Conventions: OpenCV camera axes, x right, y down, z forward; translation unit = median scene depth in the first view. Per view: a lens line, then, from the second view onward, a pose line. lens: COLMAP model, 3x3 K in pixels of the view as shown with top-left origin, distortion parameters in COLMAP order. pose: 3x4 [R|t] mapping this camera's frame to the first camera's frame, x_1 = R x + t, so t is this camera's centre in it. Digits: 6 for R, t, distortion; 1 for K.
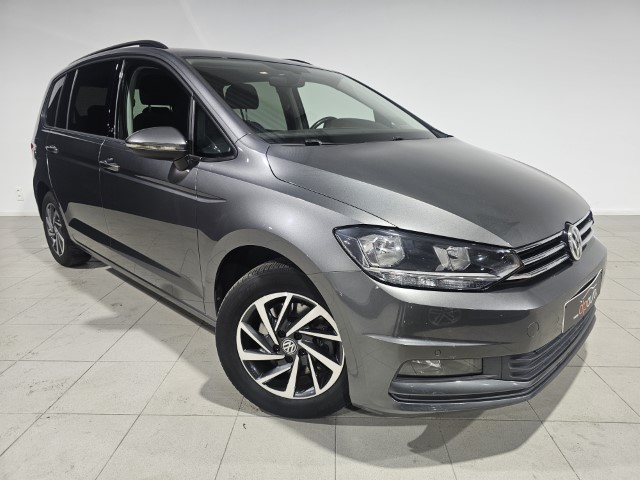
lens RADIAL K [[425.7, 0, 322.3], [0, 425.7, 239.4], [0, 0, 1]] dist [0.036092, -0.020899]
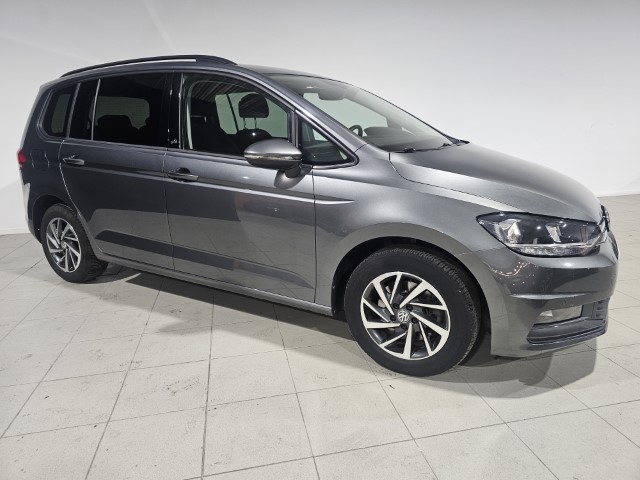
lens RADIAL K [[425.7, 0, 319.0], [0, 425.7, 237.7], [0, 0, 1]] dist [0.036092, -0.020899]
pose [[0.970150, -0.071179, 0.231823, -0.550023], [0.072799, 0.997345, 0.001570, 0.000900], [-0.231319, 0.015353, 0.972757, -0.105153]]
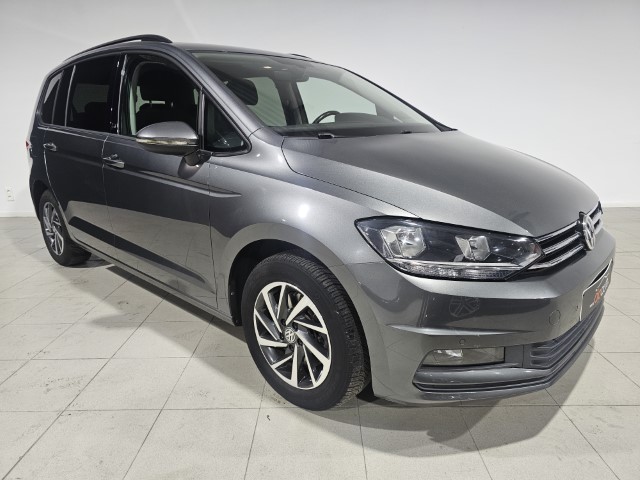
lens RADIAL K [[425.7, 0, 318.5], [0, 425.7, 242.5], [0, 0, 1]] dist [0.036092, -0.020899]
pose [[0.999721, -0.013887, 0.019086, -0.059758], [0.013662, 0.999836, 0.011867, 0.009761], [-0.019247, -0.011603, 0.999747, 0.000090]]
